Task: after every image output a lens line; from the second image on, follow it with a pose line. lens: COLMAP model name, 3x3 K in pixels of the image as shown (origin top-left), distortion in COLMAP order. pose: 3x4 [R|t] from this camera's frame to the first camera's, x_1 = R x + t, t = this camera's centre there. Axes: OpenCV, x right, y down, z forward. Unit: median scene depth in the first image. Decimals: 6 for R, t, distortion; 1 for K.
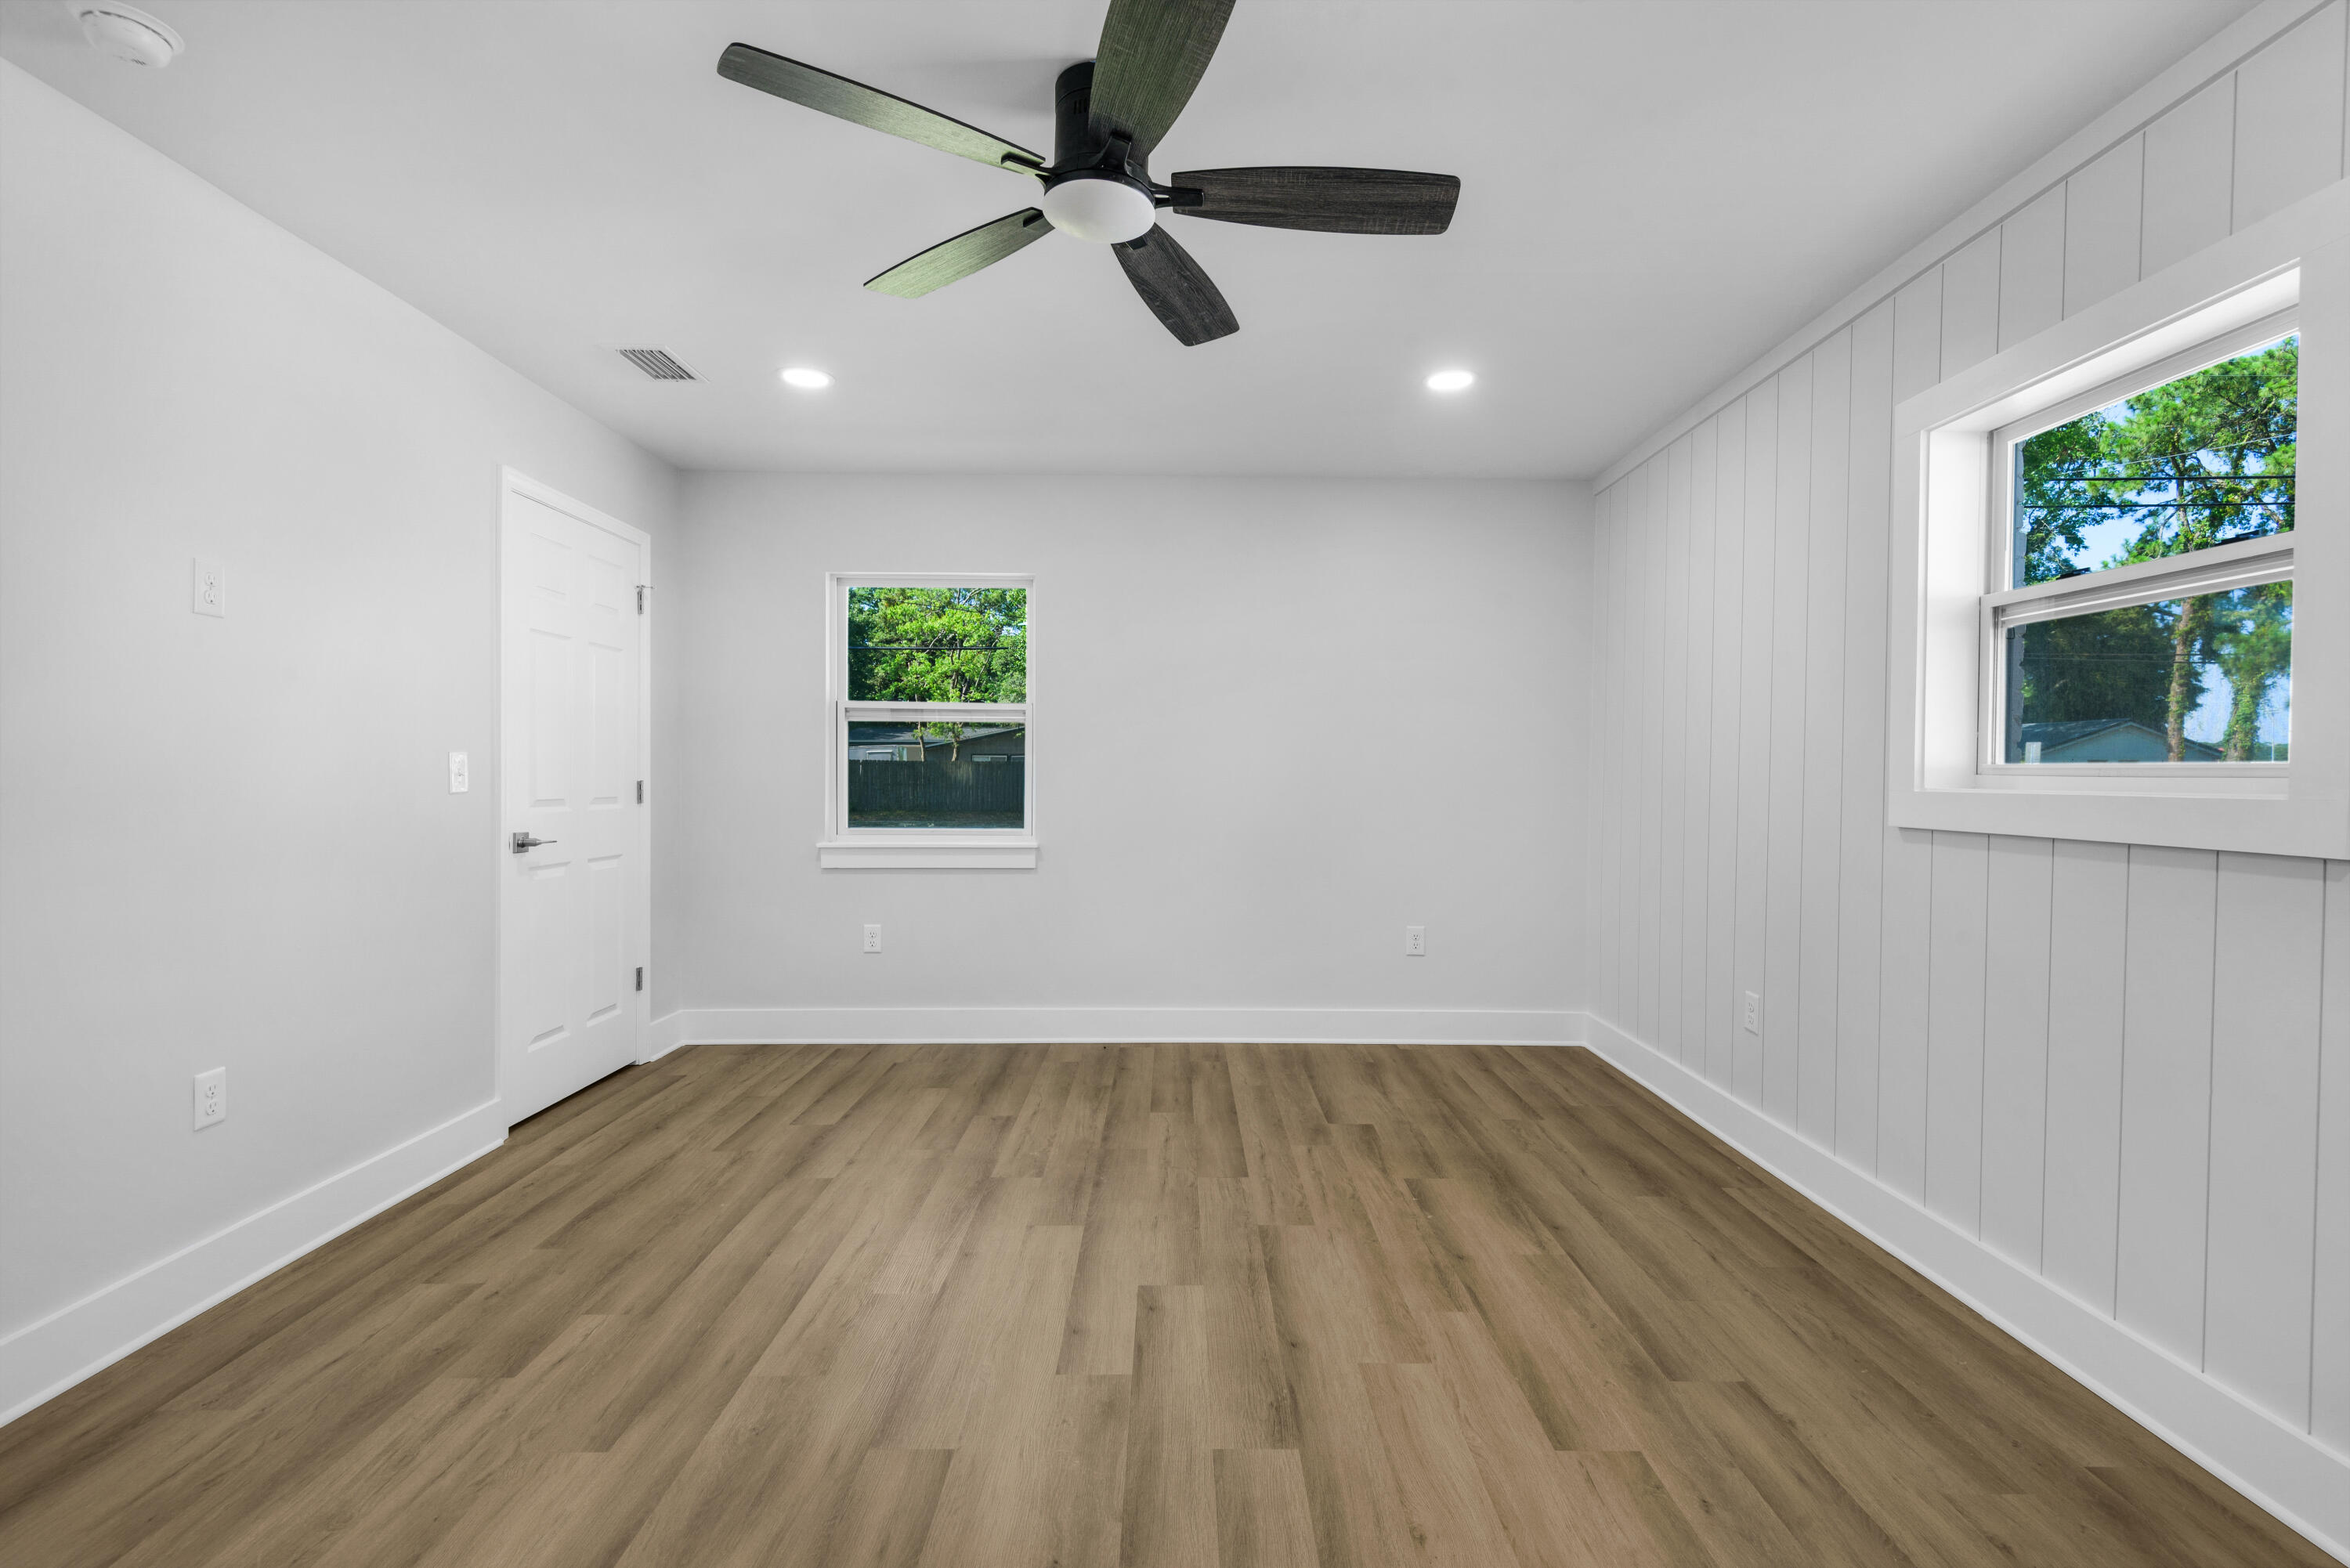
lens RADIAL K [[1058.2, 0, 1182.0], [0, 1058.2, 771.9], [0, 0, 1]] dist [0.028231, -0.021514]
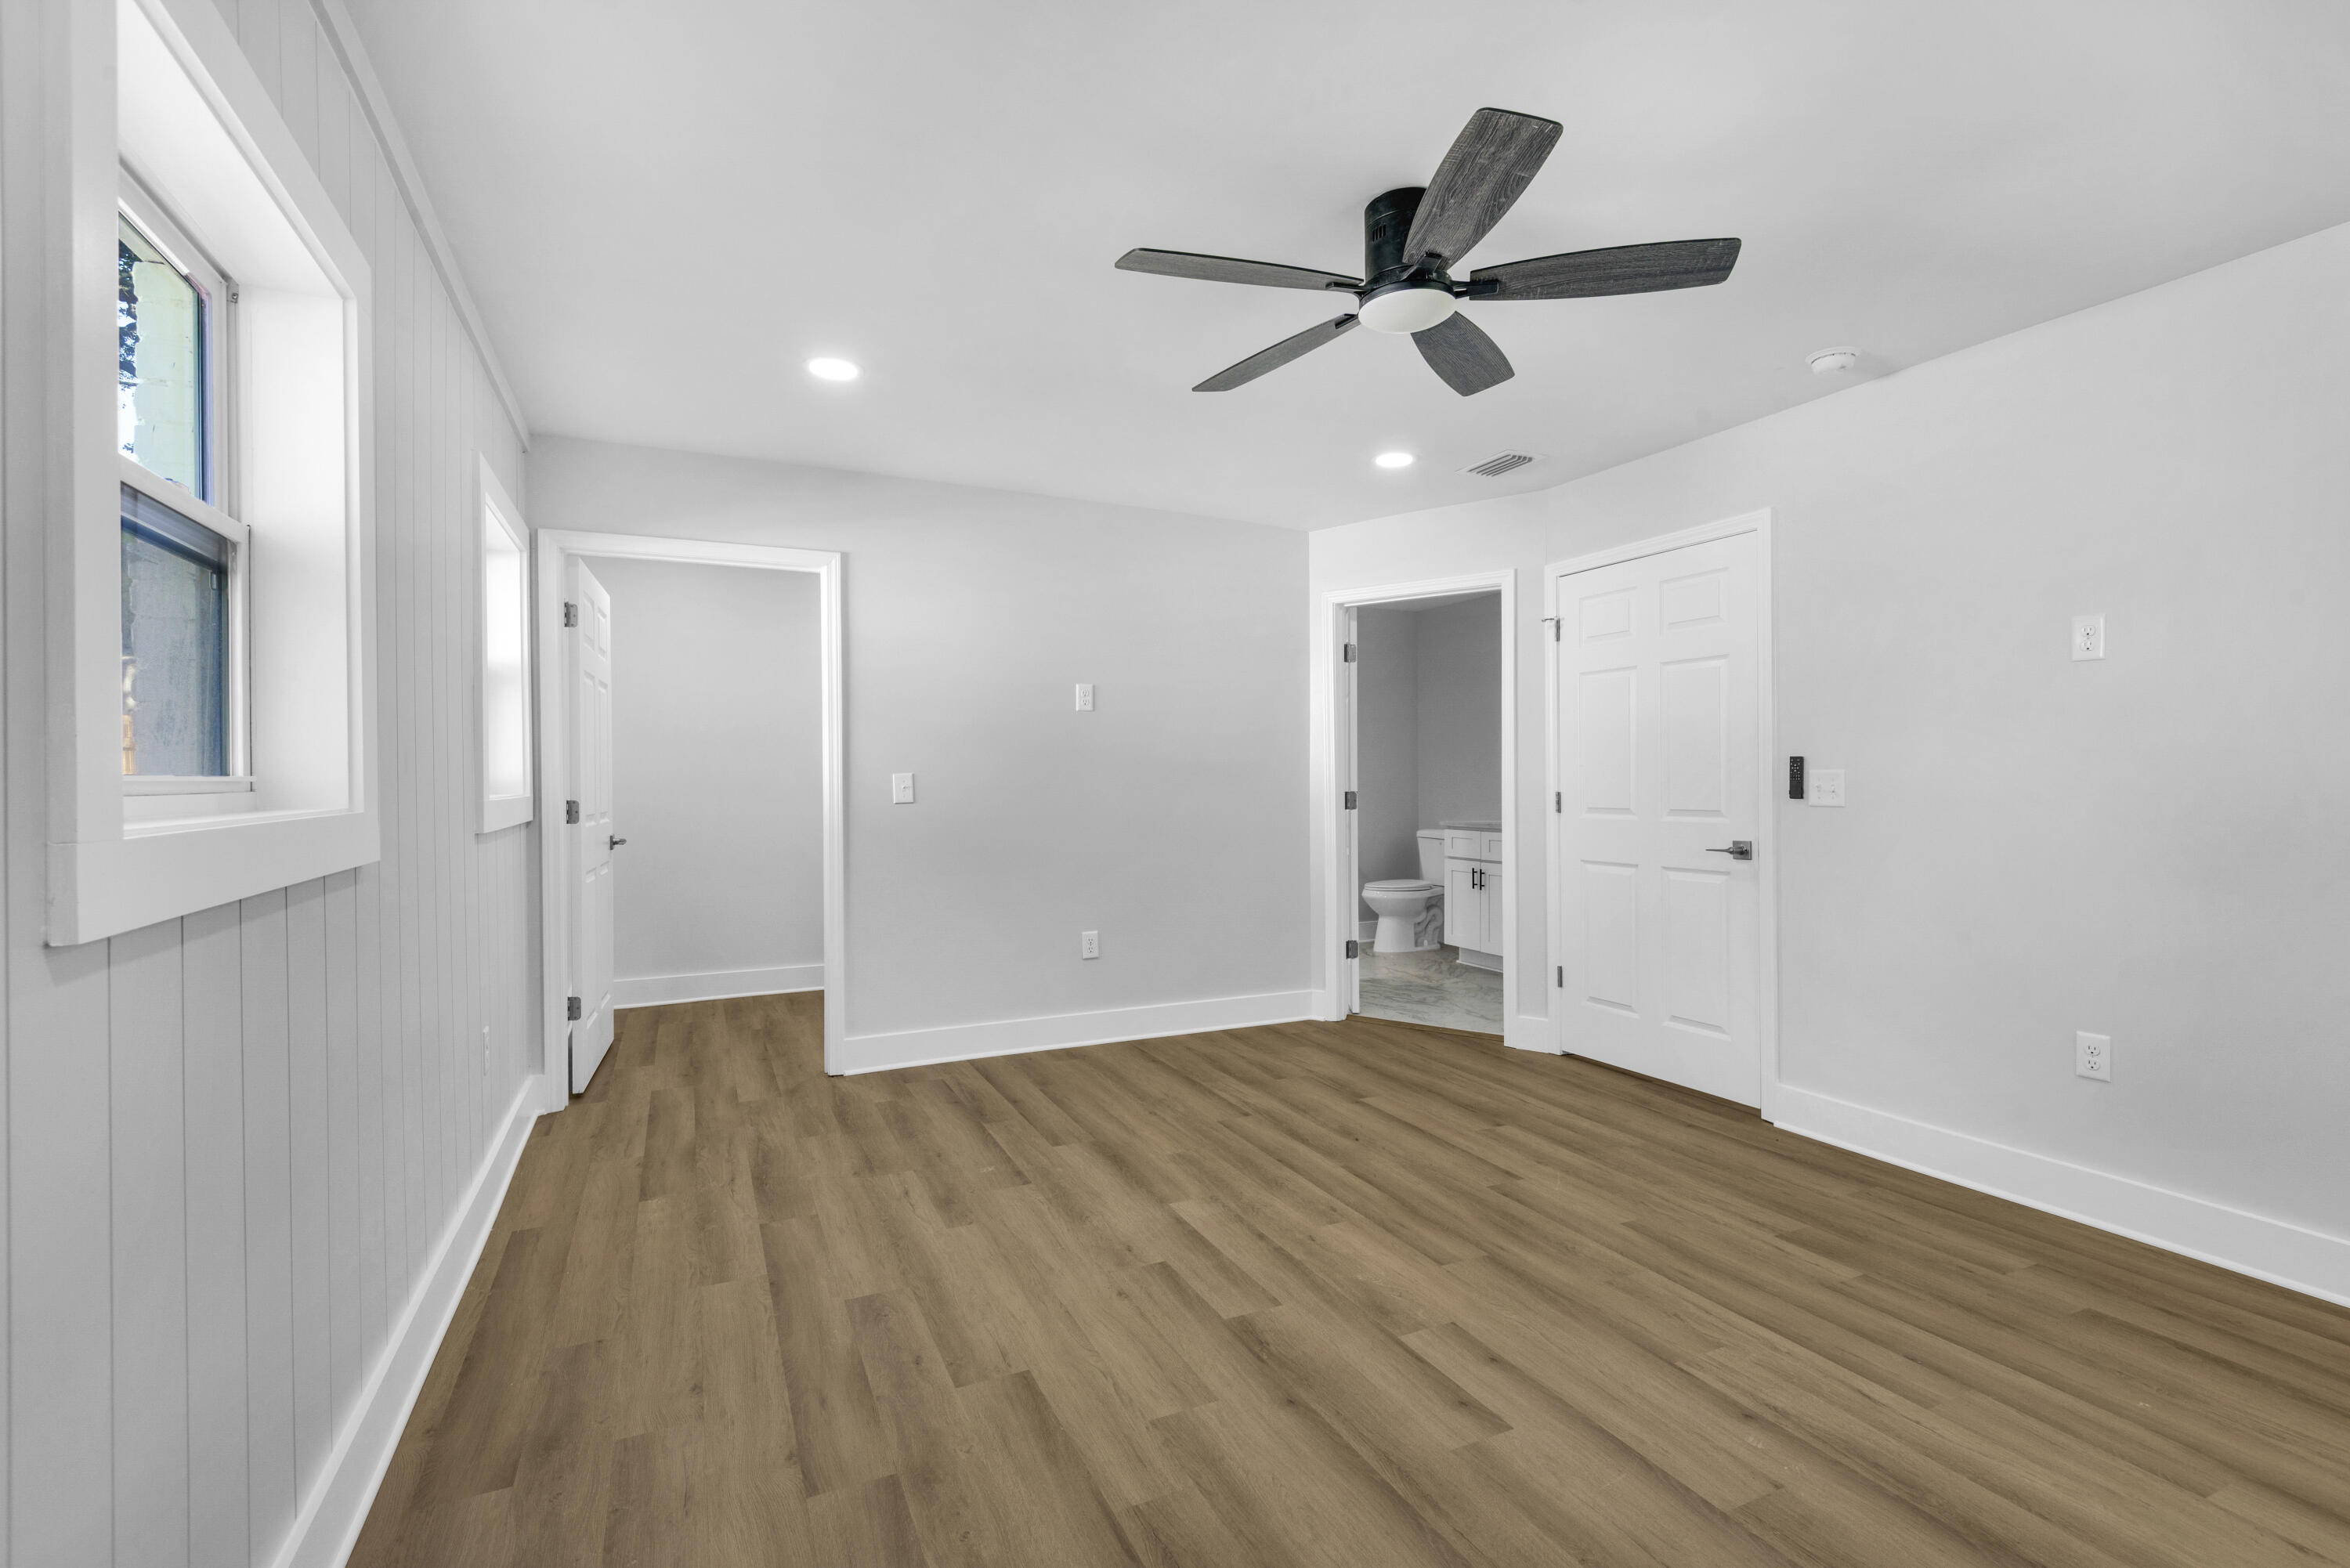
lens RADIAL K [[1066.6, 0, 1185.9], [0, 1066.6, 789.9], [0, 0, 1]] dist [0.032107, -0.020670]
pose [[-0.907125, 0.002106, -0.420856, 0.531750], [-0.003066, 0.999928, 0.011612, -0.007732], [0.420850, 0.011824, -0.907053, 1.648927]]
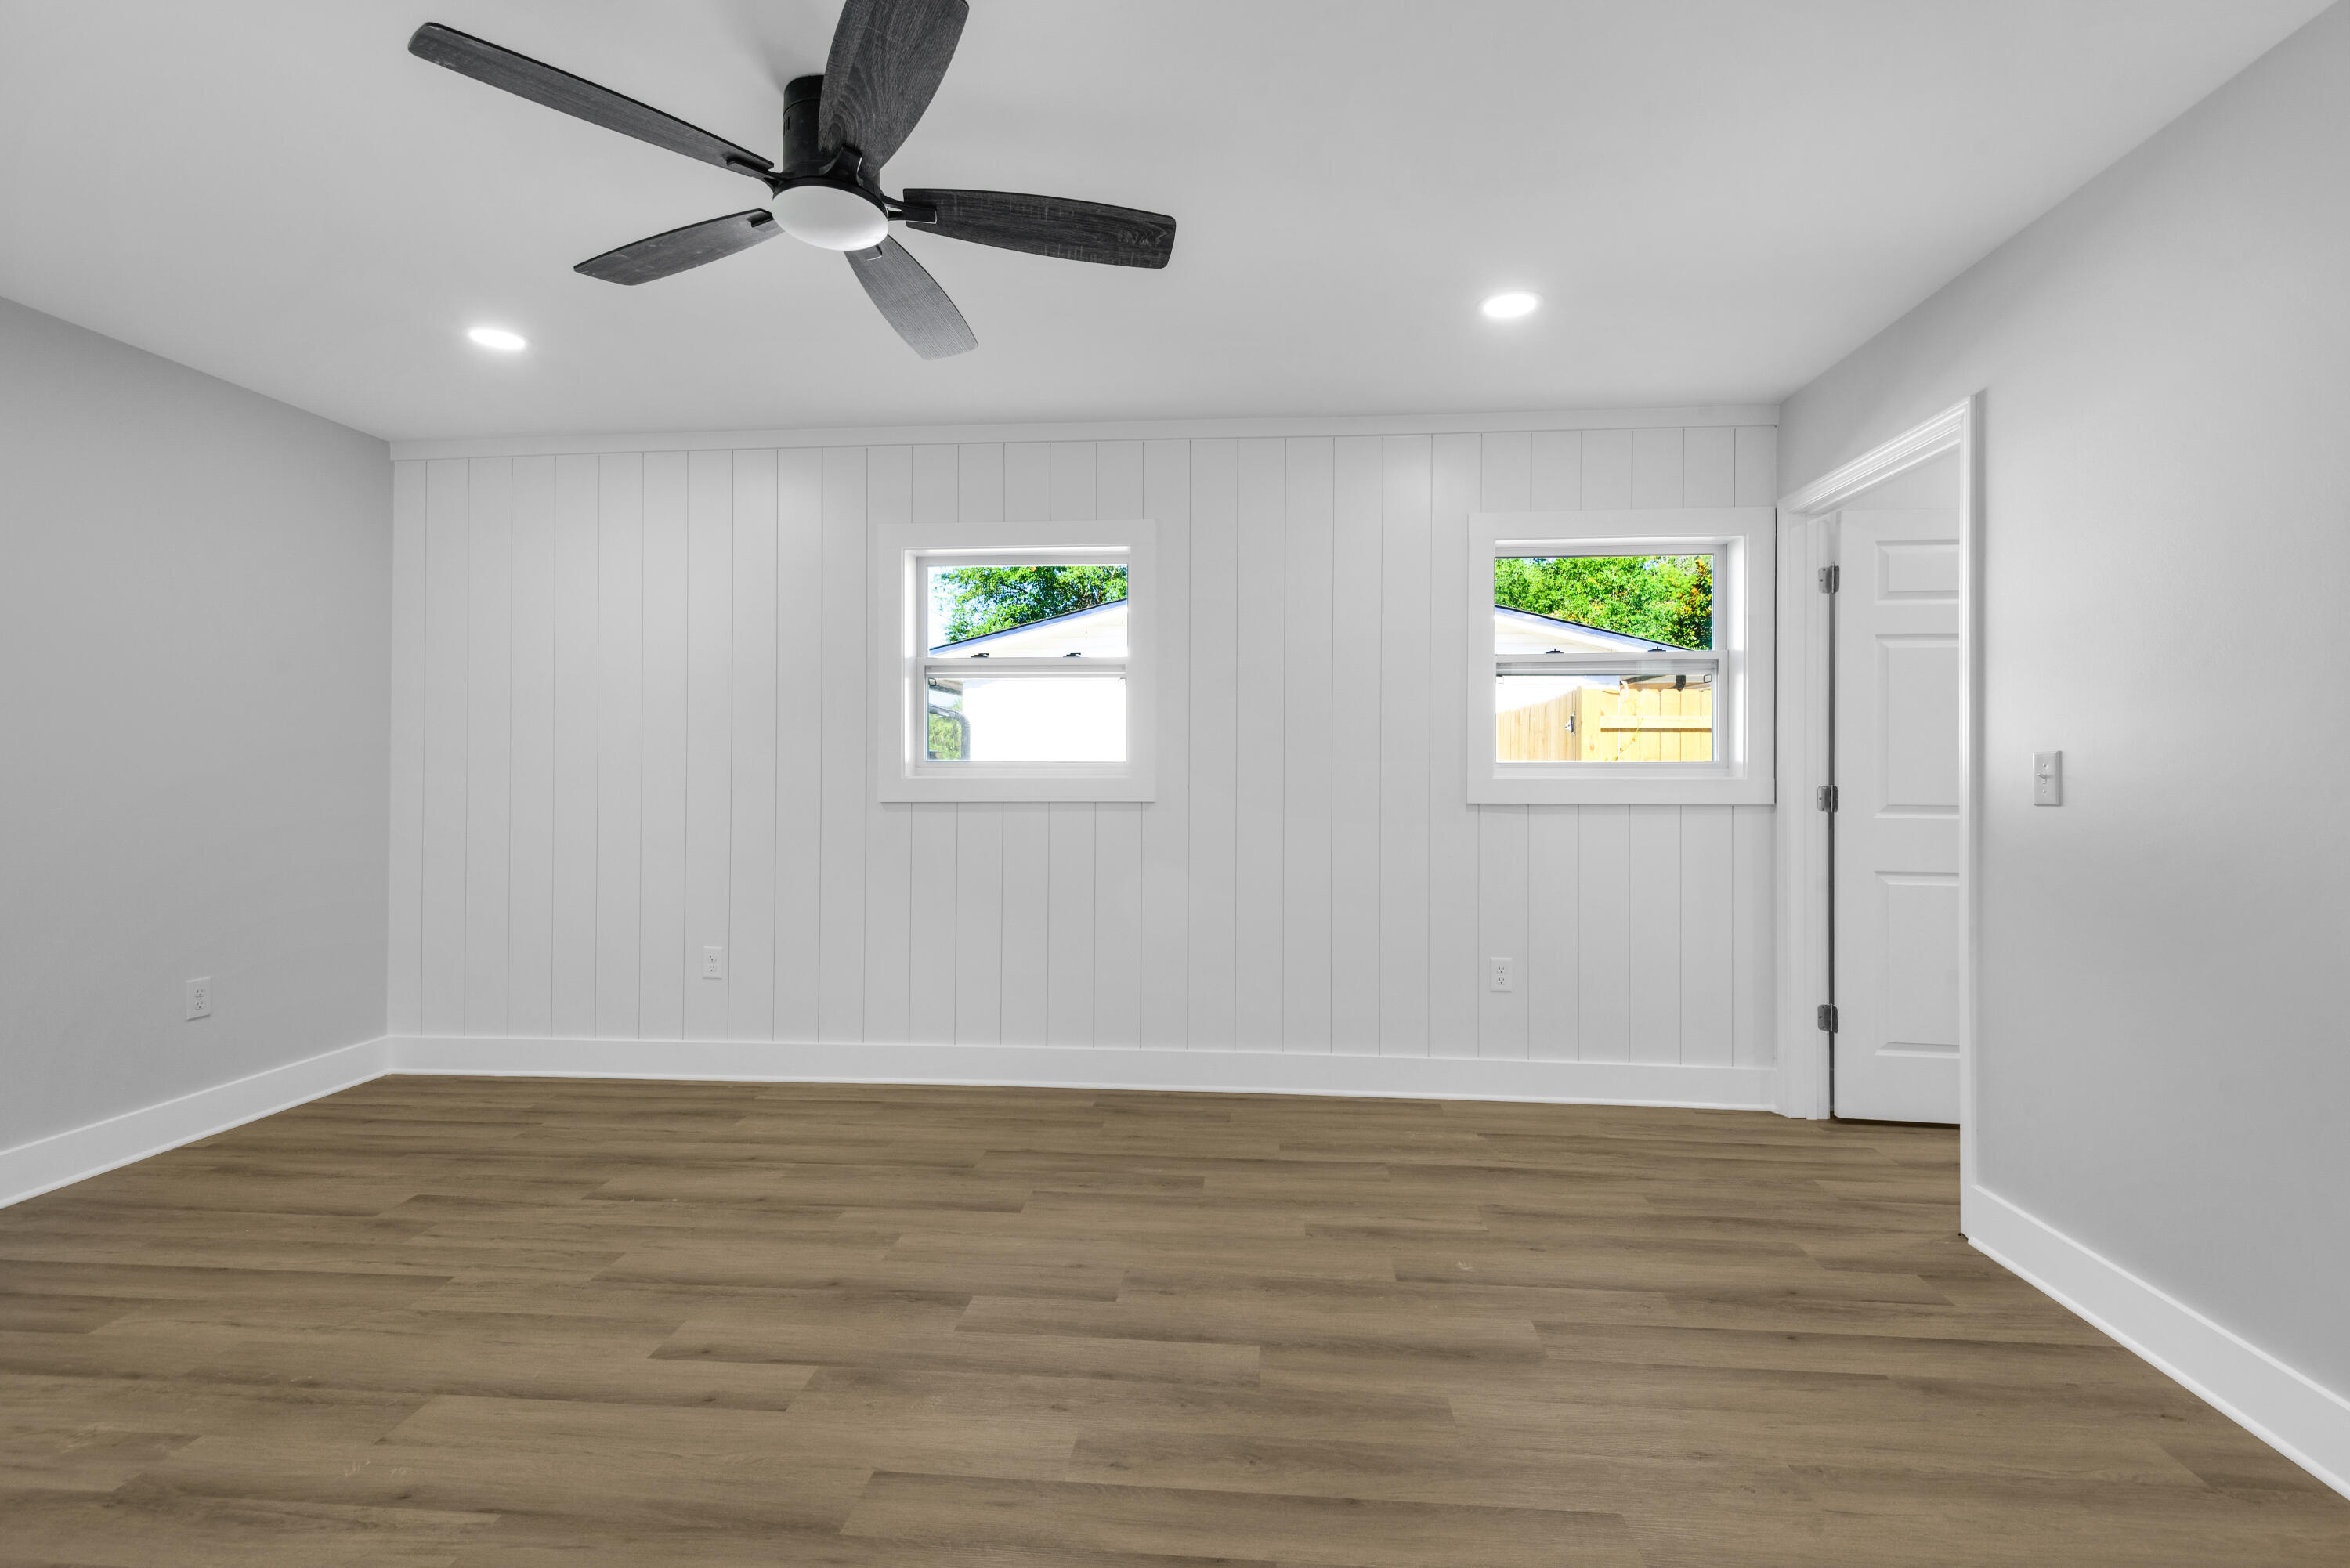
lens RADIAL K [[1066.6, 0, 1185.9], [0, 1066.6, 789.9], [0, 0, 1]] dist [0.032107, -0.020670]
pose [[0.087954, -0.027760, 0.995738, -0.883000], [0.003133, 0.999614, 0.027592, -0.007520], [-0.996120, 0.000693, 0.088007, 0.487304]]
